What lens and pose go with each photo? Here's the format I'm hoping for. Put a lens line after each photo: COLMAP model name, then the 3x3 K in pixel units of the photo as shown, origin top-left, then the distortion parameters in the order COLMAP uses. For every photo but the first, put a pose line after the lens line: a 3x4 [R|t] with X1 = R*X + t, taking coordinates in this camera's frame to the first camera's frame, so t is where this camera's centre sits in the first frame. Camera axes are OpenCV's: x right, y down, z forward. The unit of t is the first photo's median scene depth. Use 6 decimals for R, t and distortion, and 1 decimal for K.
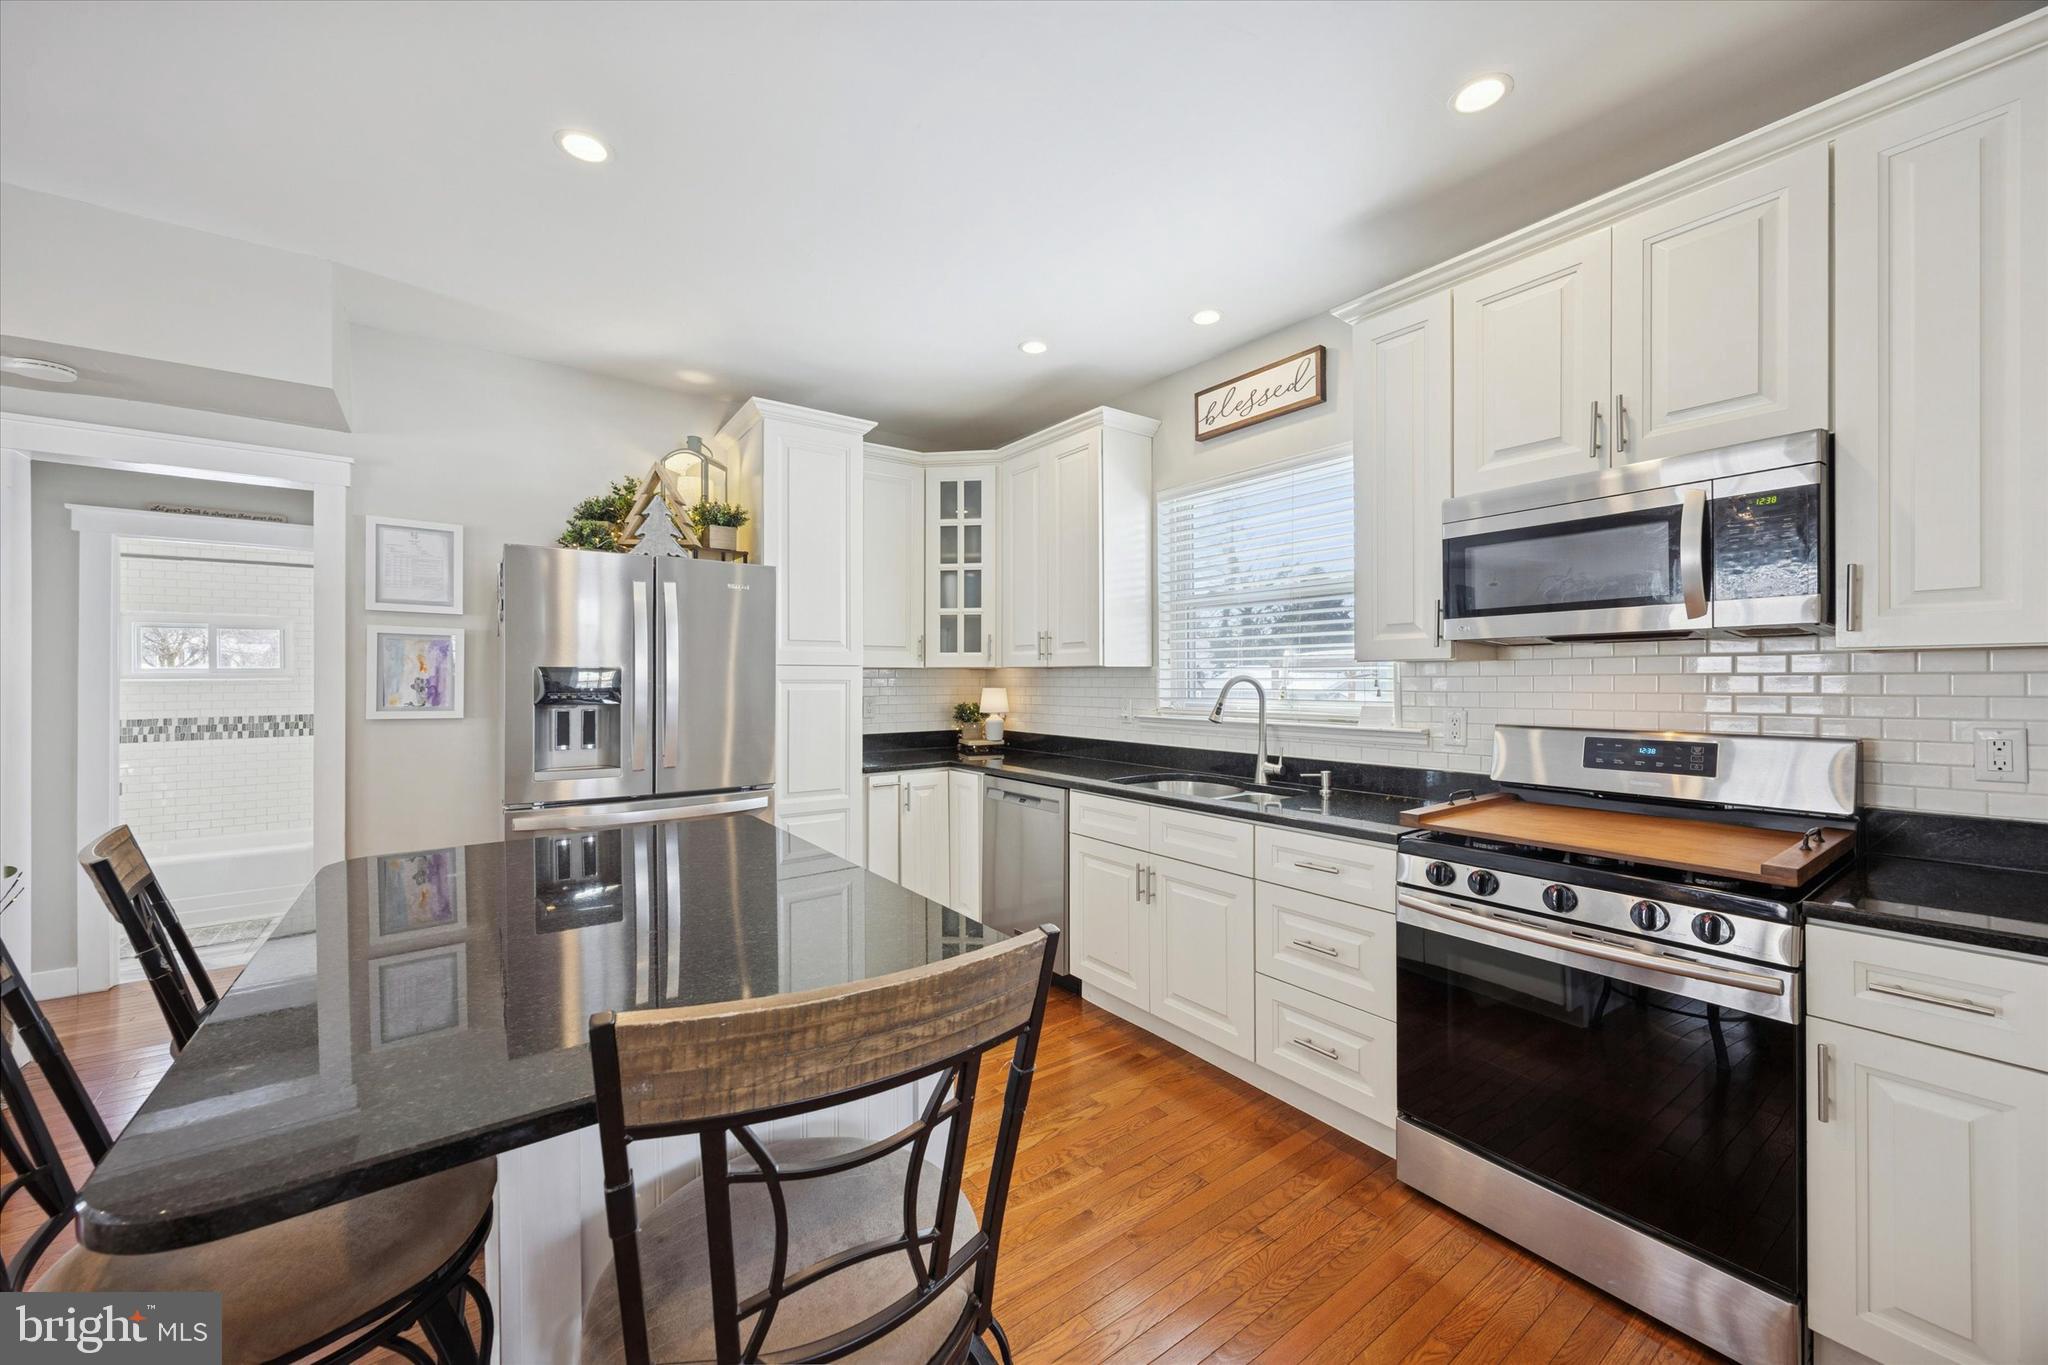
lens RADIAL K [[769.1, 0, 1032.7], [0, 769.1, 675.9], [0, 0, 1]] dist [0.000113, 0.000028]
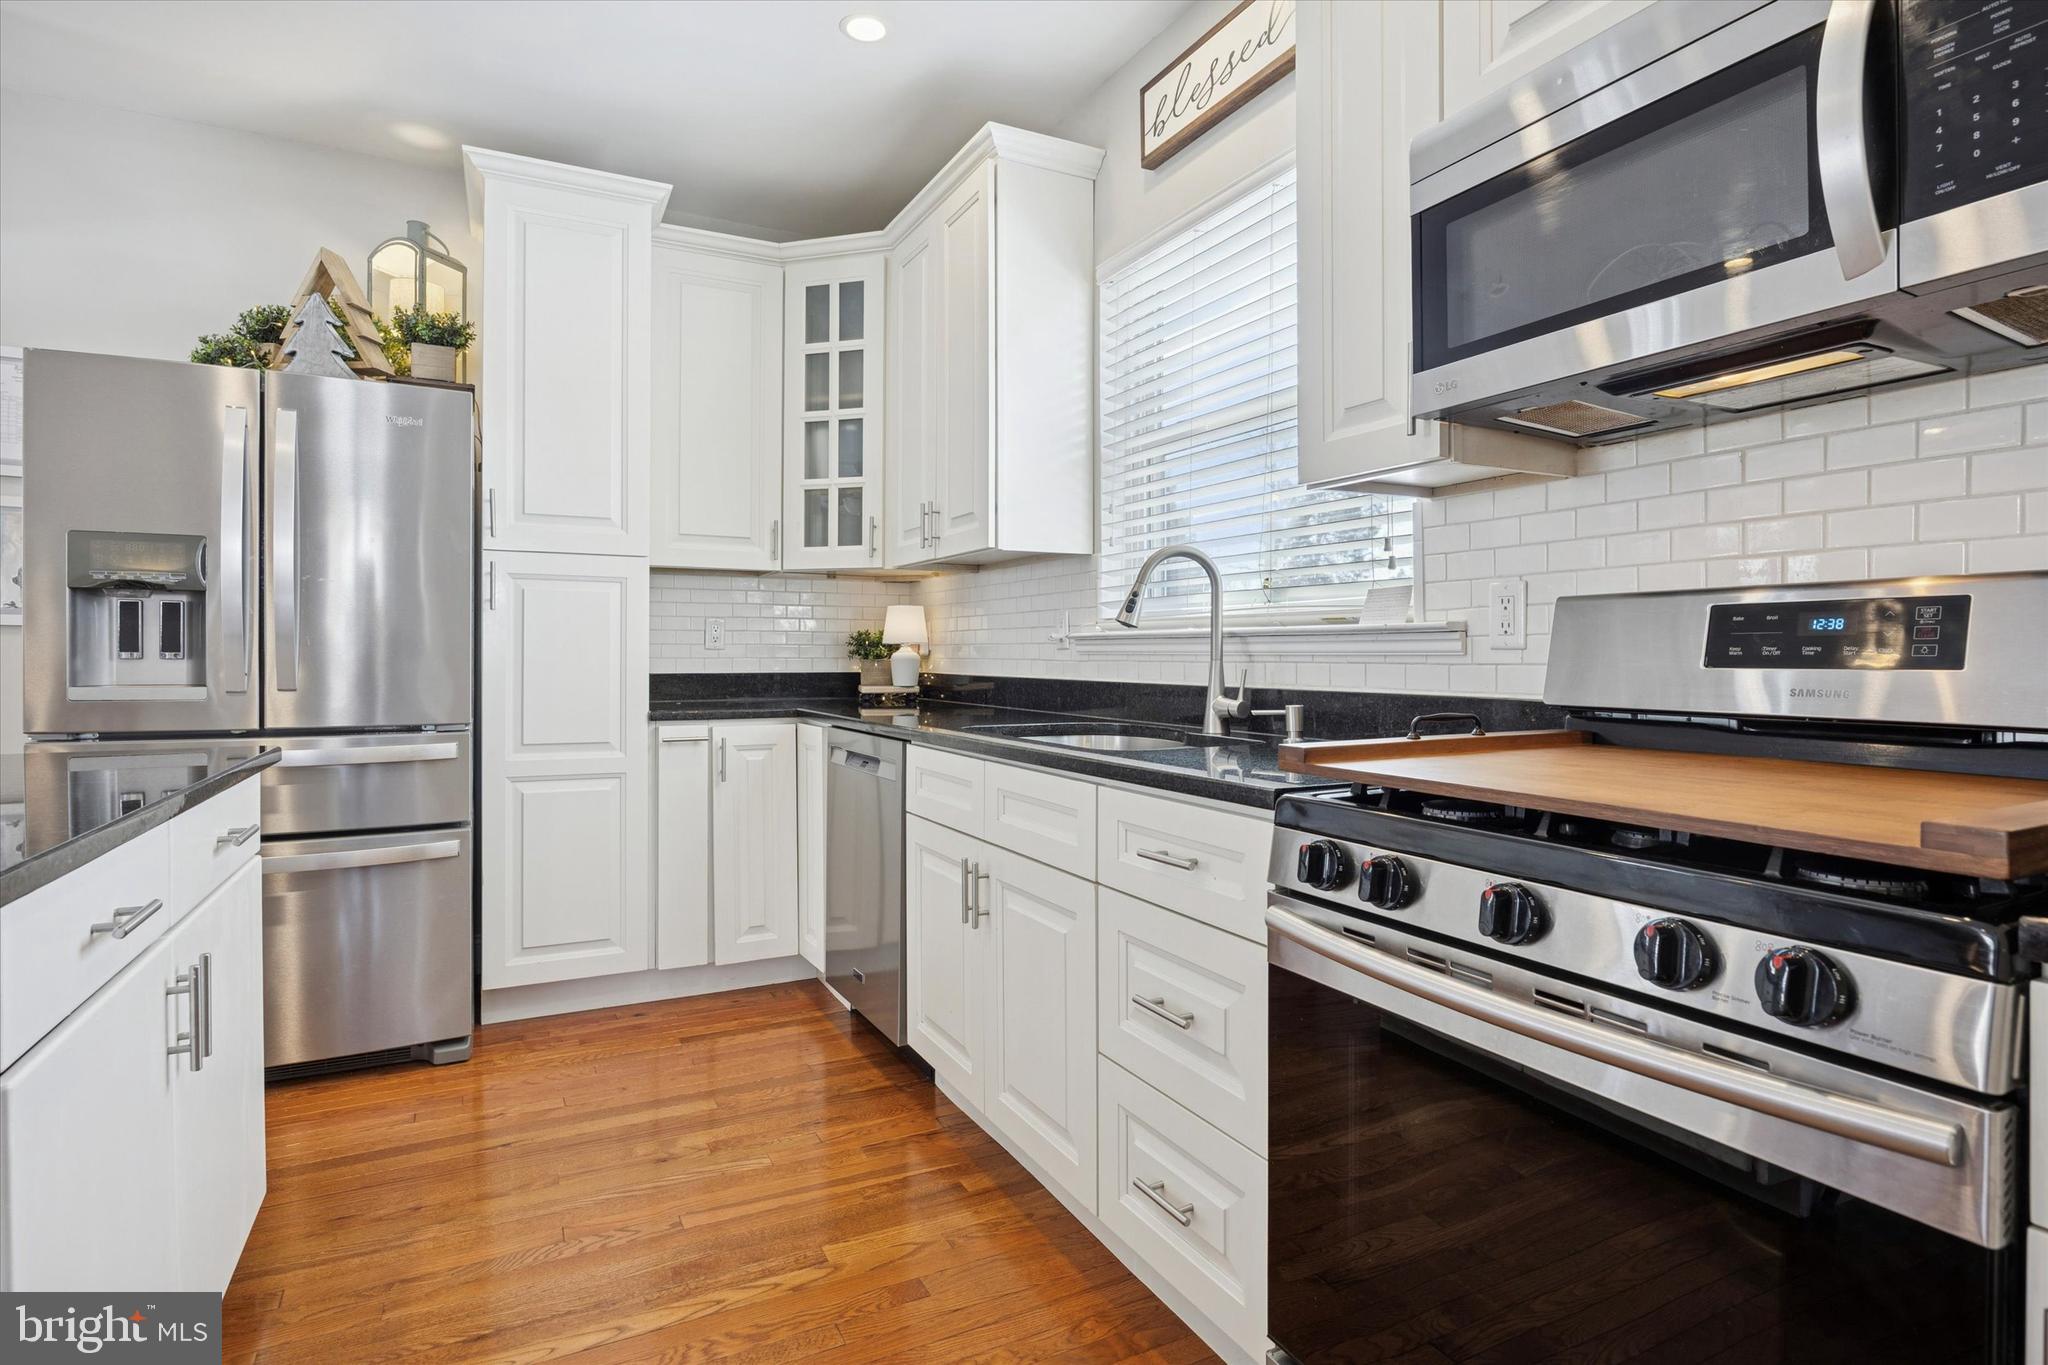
lens RADIAL K [[1051.5, 0, 1021.3], [0, 1051.5, 653.1], [0, 0, 1]] dist [-0.002947, -0.001472]
pose [[0.986571, 0.004623, -0.163267, 0.248091], [-0.004385, 0.999989, 0.001821, 0.068348], [0.163274, -0.001081, 0.986580, 0.173931]]
